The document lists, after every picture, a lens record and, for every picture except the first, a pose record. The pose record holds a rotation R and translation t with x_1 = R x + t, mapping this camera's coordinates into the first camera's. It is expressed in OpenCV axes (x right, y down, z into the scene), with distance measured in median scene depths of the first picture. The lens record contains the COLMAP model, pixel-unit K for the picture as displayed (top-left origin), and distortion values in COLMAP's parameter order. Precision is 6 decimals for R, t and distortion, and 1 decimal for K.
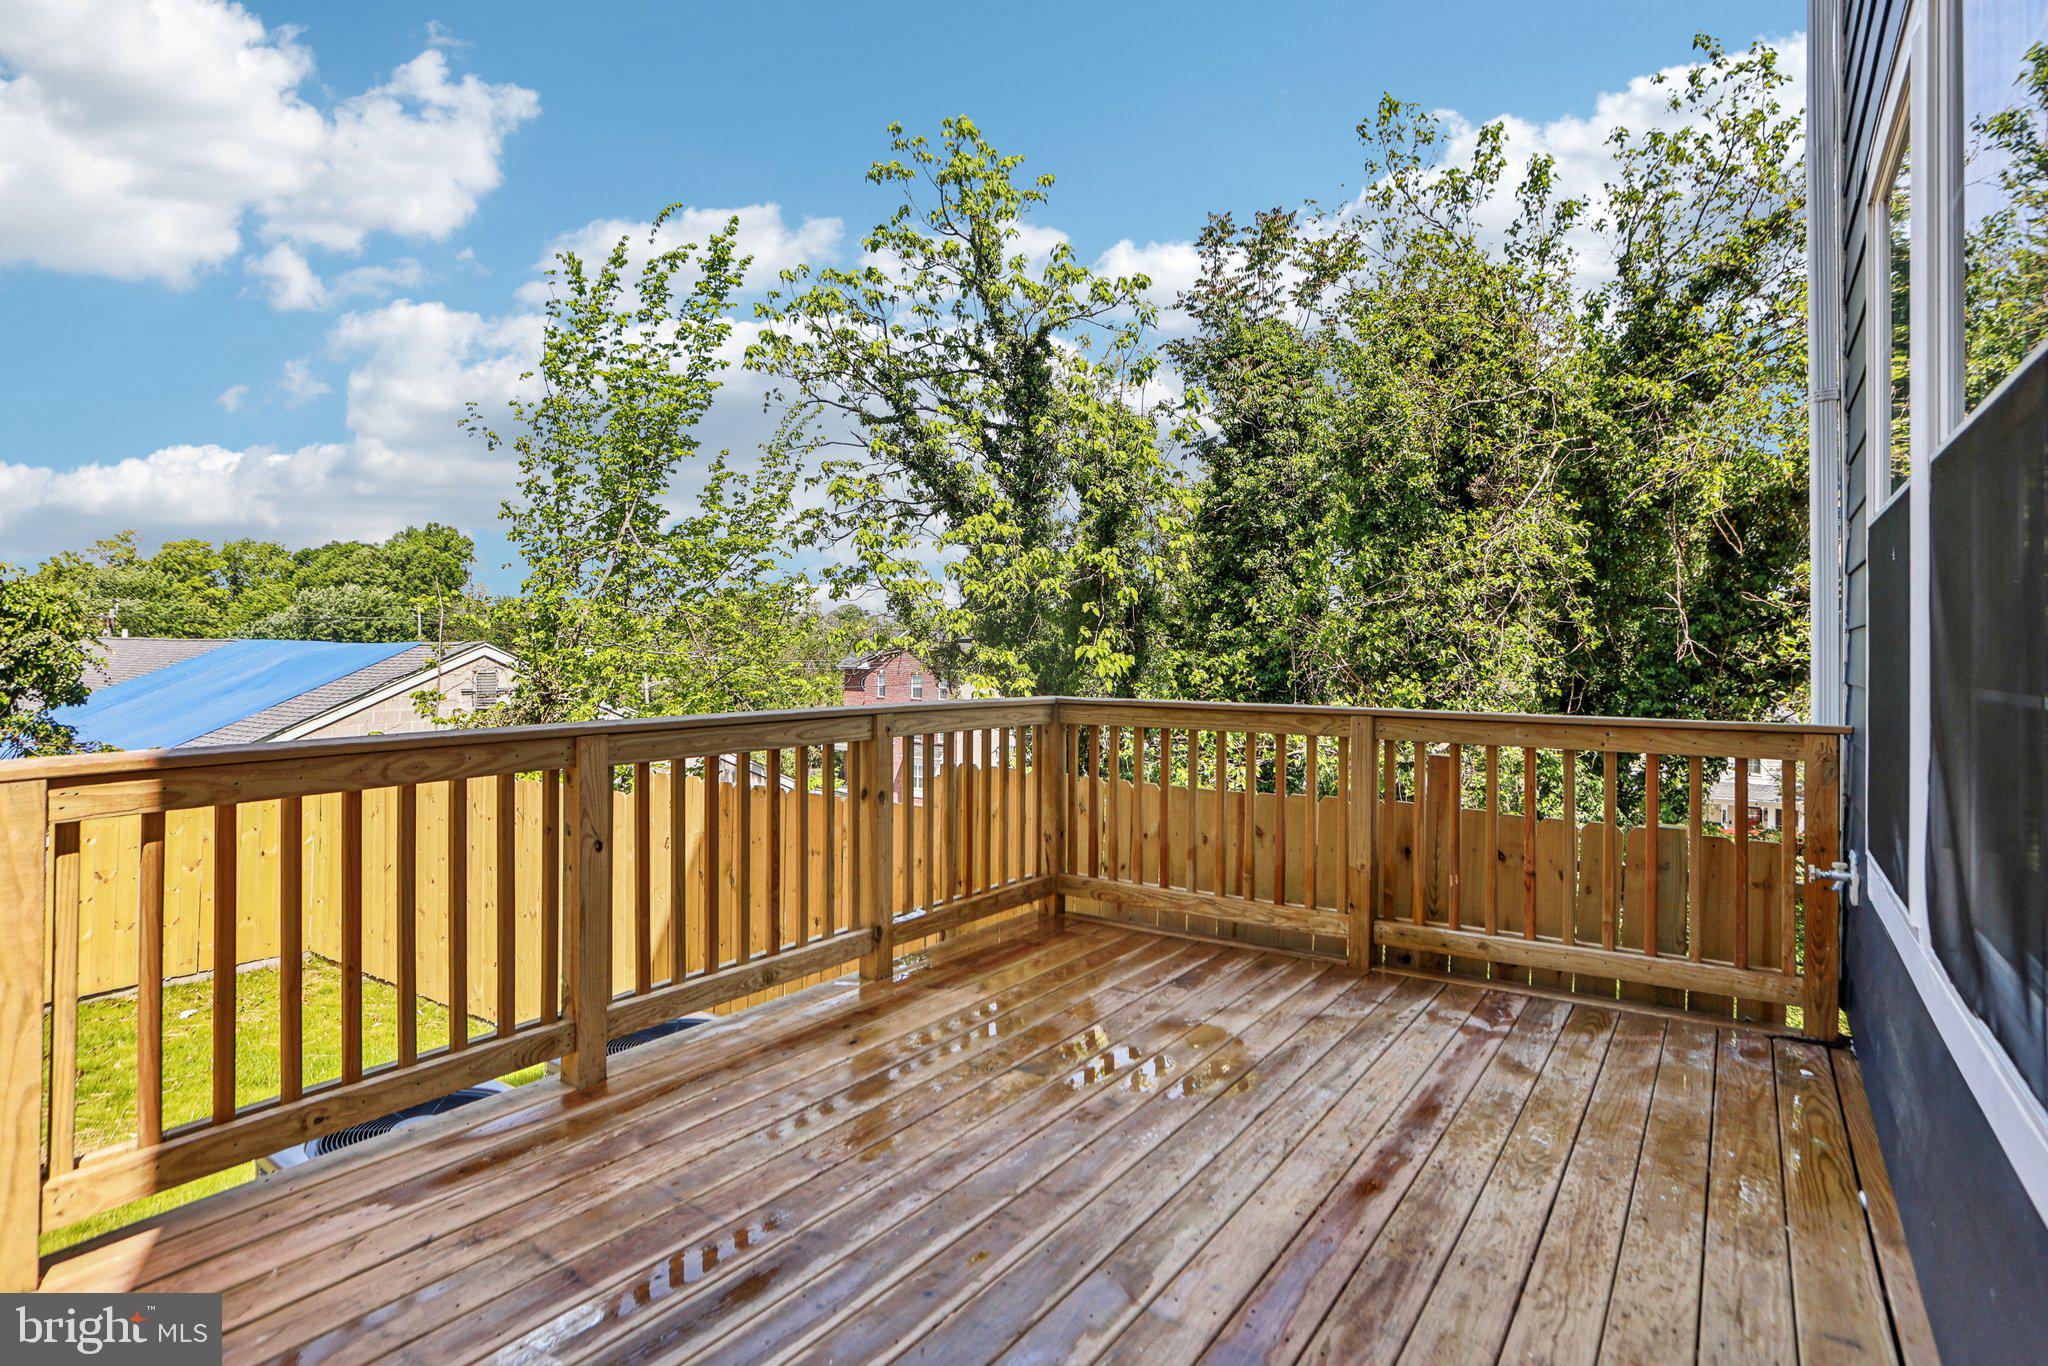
lens RADIAL K [[1055.4, 0, 1011.6], [0, 1055.4, 659.3], [0, 0, 1]] dist [-0.042600, 0.001916]
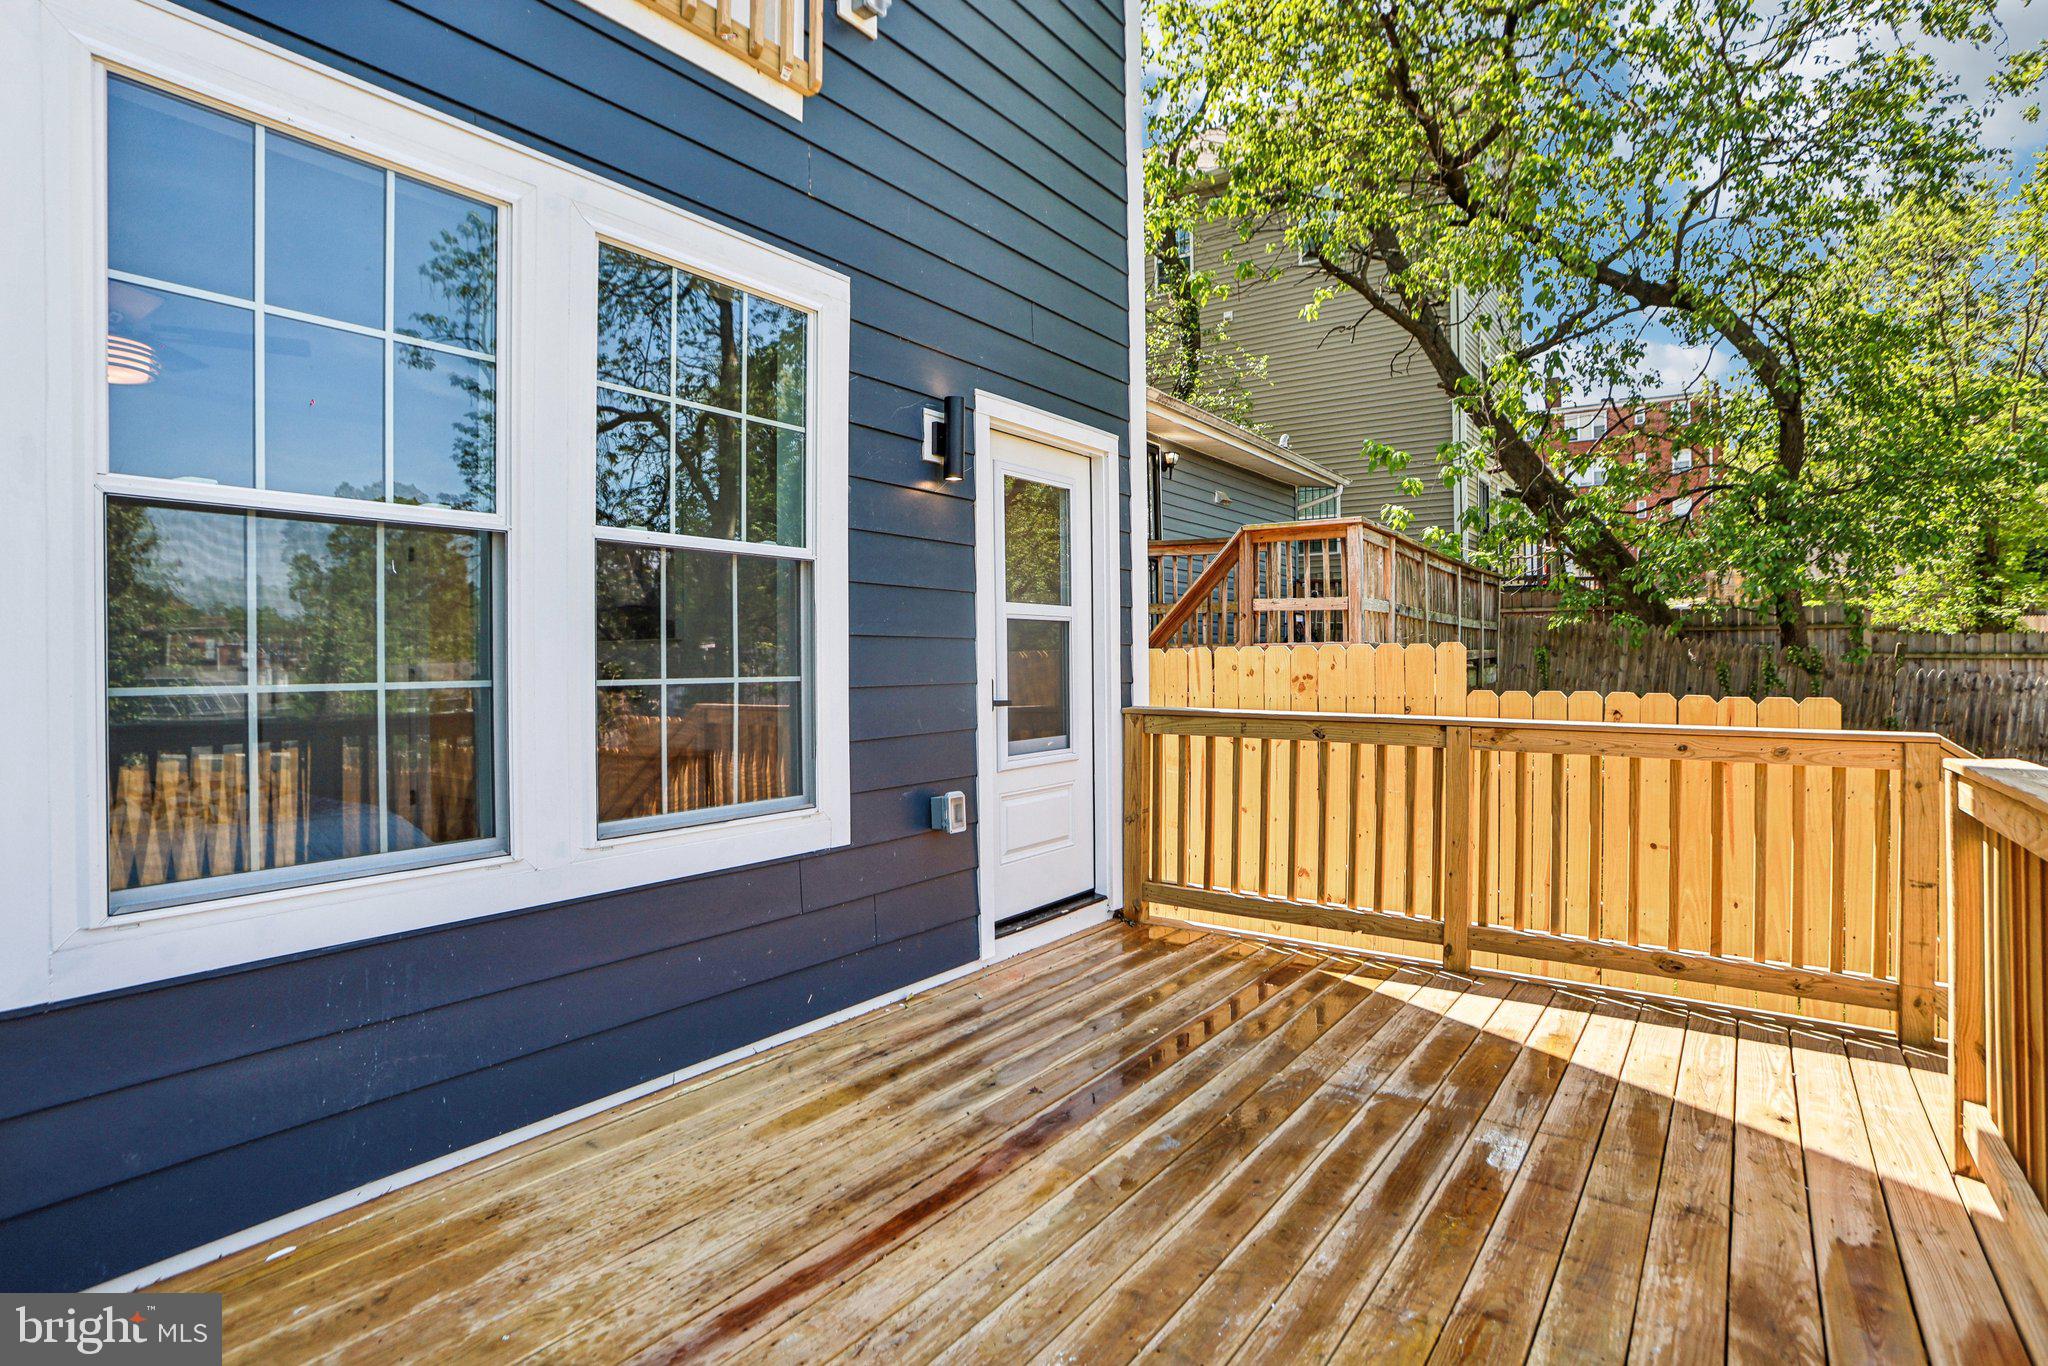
lens RADIAL K [[1055.4, 0, 1011.6], [0, 1055.4, 659.3], [0, 0, 1]] dist [-0.042600, 0.001916]
pose [[-0.999865, -0.006222, 0.015191, 0.170628], [-0.006109, 0.999953, 0.007499, -0.019910], [-0.015237, 0.007405, -0.999856, 1.931701]]
